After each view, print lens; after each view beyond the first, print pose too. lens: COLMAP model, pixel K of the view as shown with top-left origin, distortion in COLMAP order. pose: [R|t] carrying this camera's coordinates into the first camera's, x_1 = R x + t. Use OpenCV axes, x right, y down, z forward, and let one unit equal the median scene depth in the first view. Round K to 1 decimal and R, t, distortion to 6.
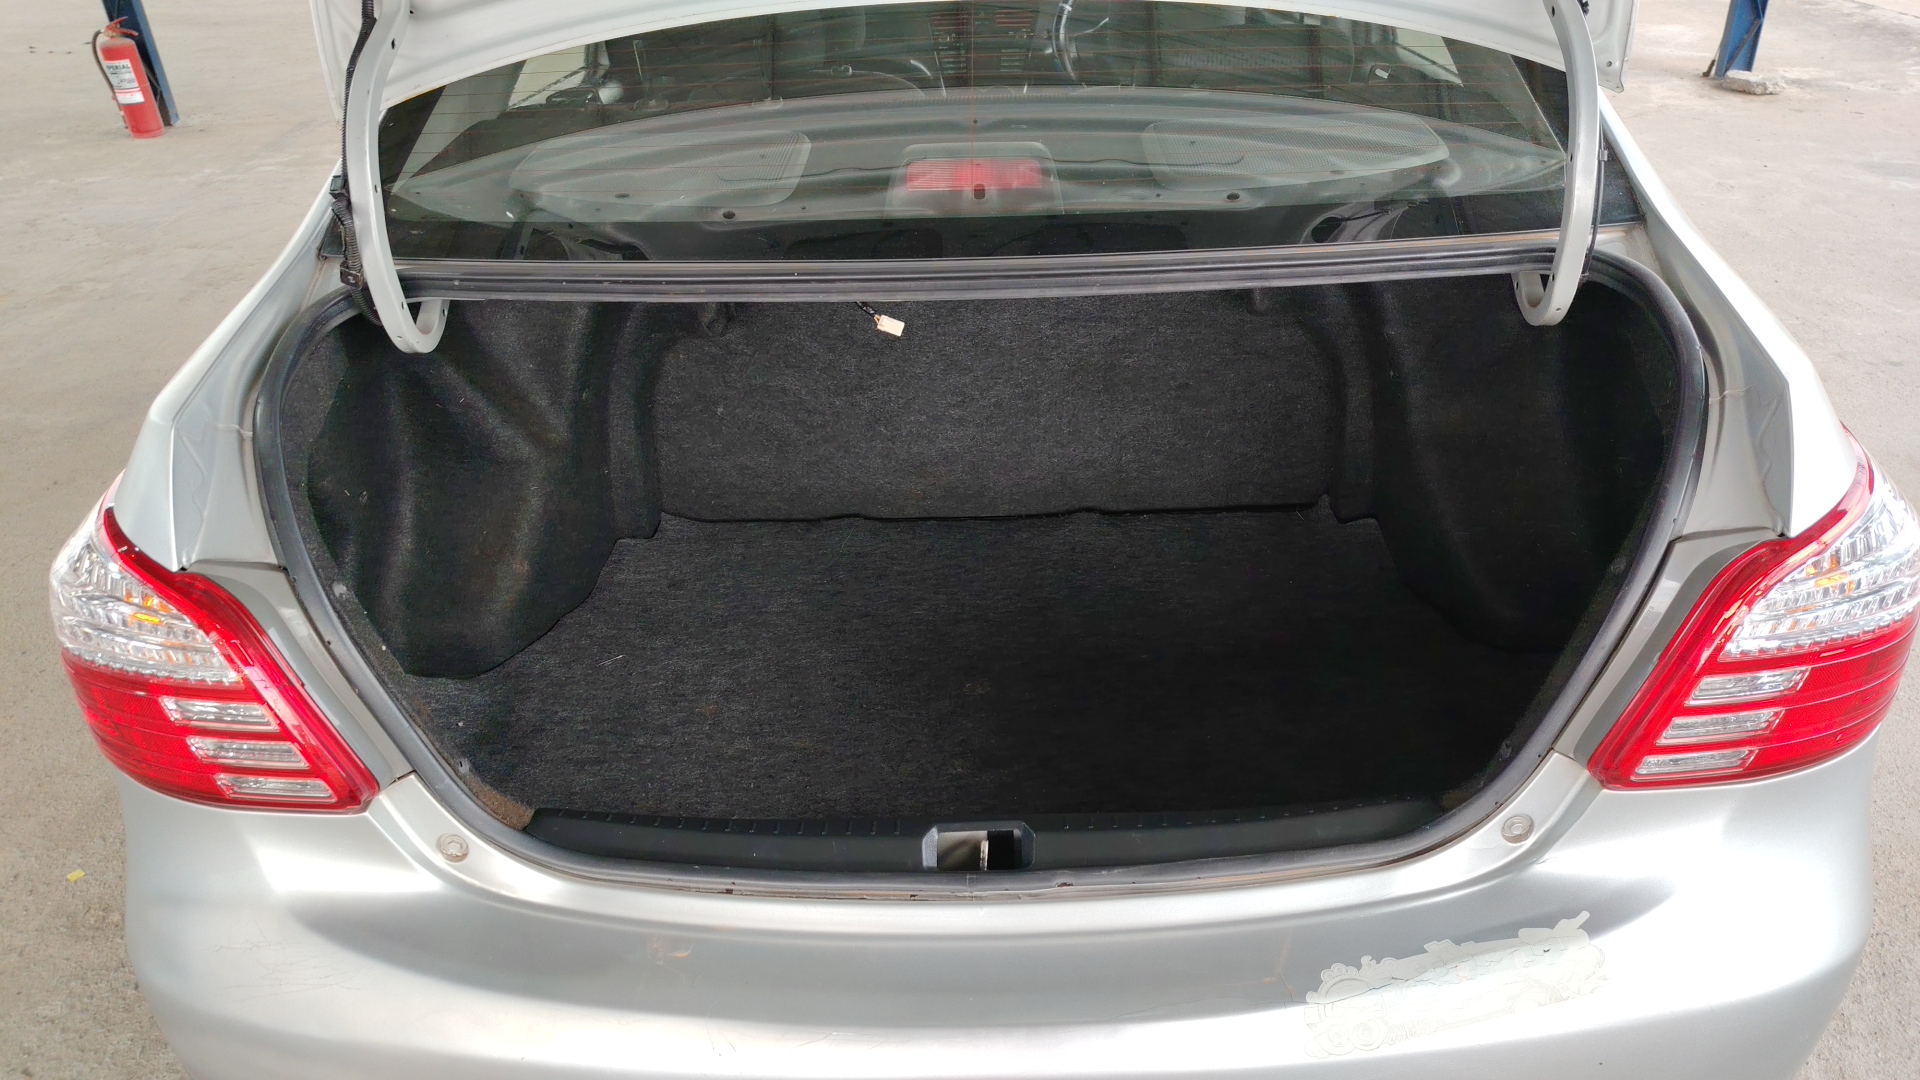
lens RADIAL K [[1335.0, 0, 993.9], [0, 1335.0, 545.6], [0, 0, 1]] dist [0.044447, -0.040736]
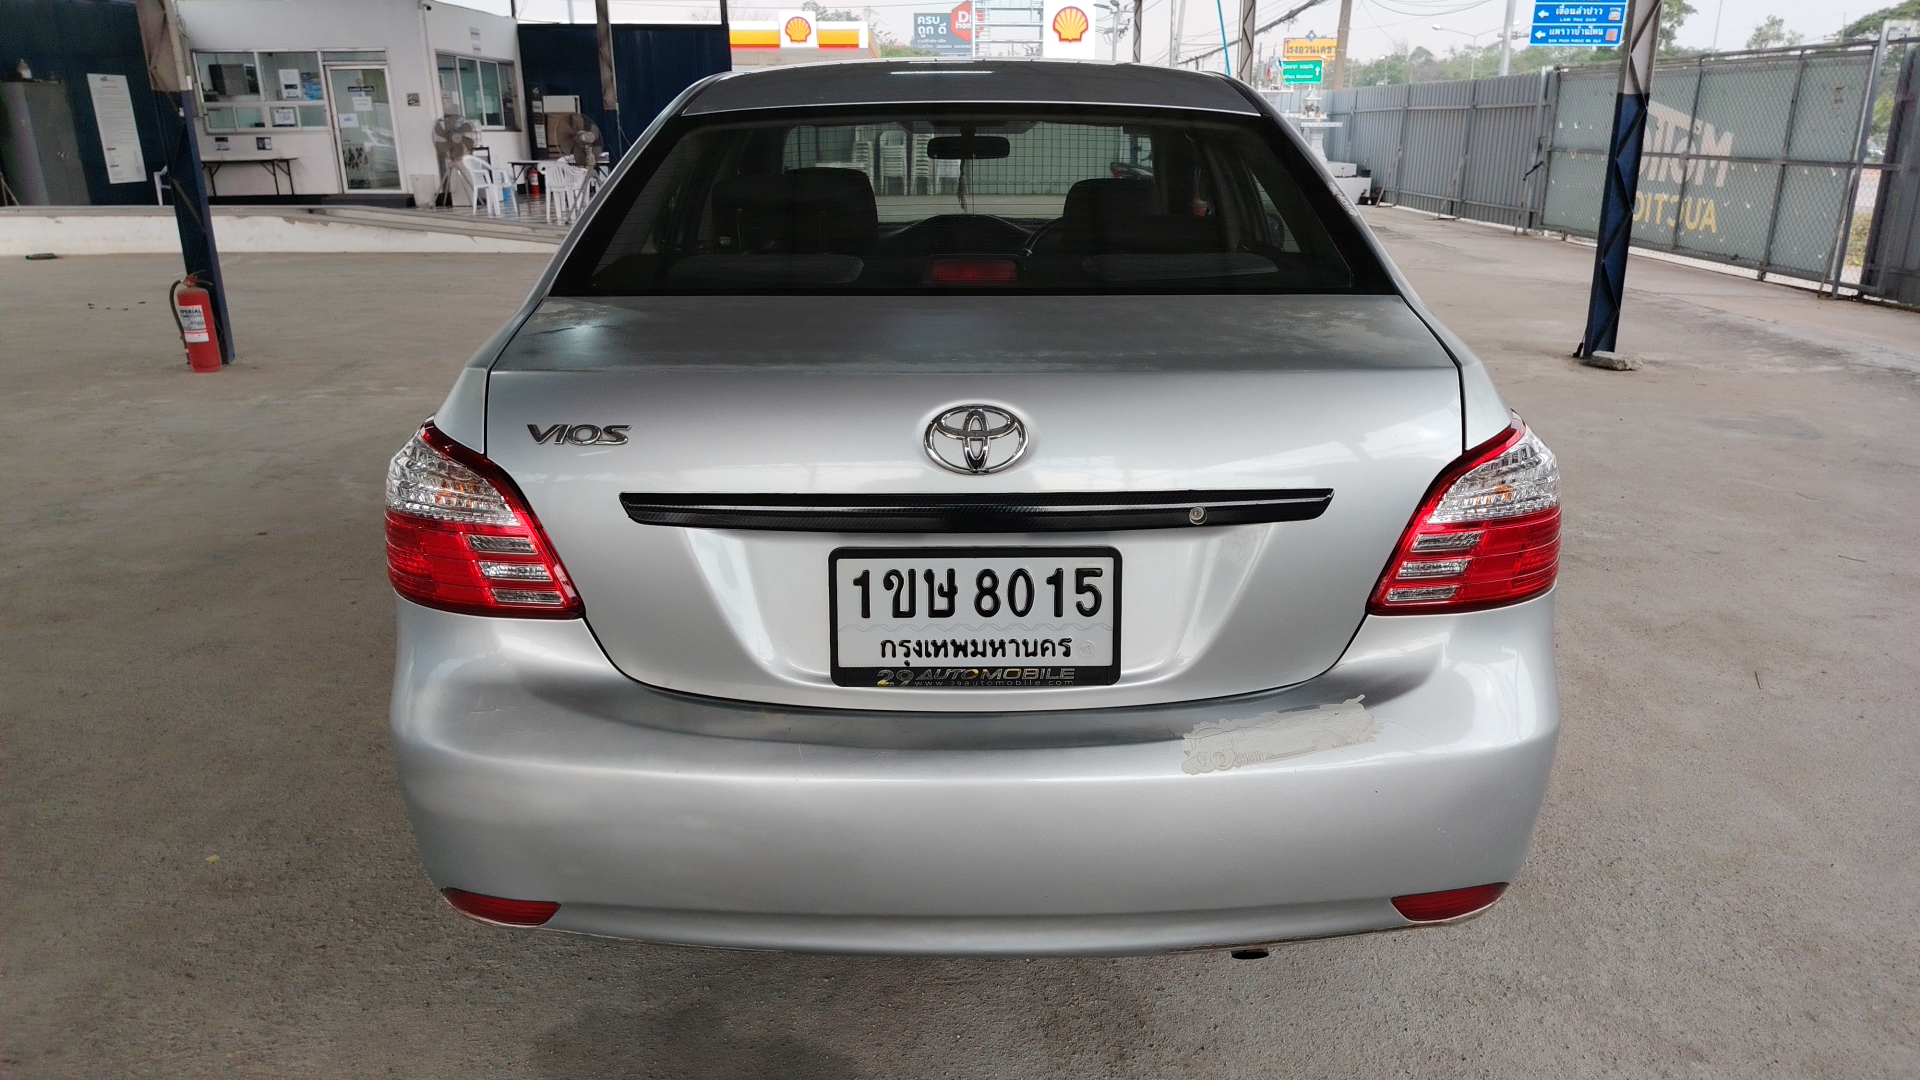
lens RADIAL K [[1335.0, 0, 983.1], [0, 1335.0, 550.1], [0, 0, 1]] dist [0.044447, -0.040736]
pose [[0.999470, 0.020896, 0.024949, -0.028762], [-0.015222, 0.977771, -0.209121, 0.285832], [-0.028764, 0.208630, 0.977572, -0.353952]]
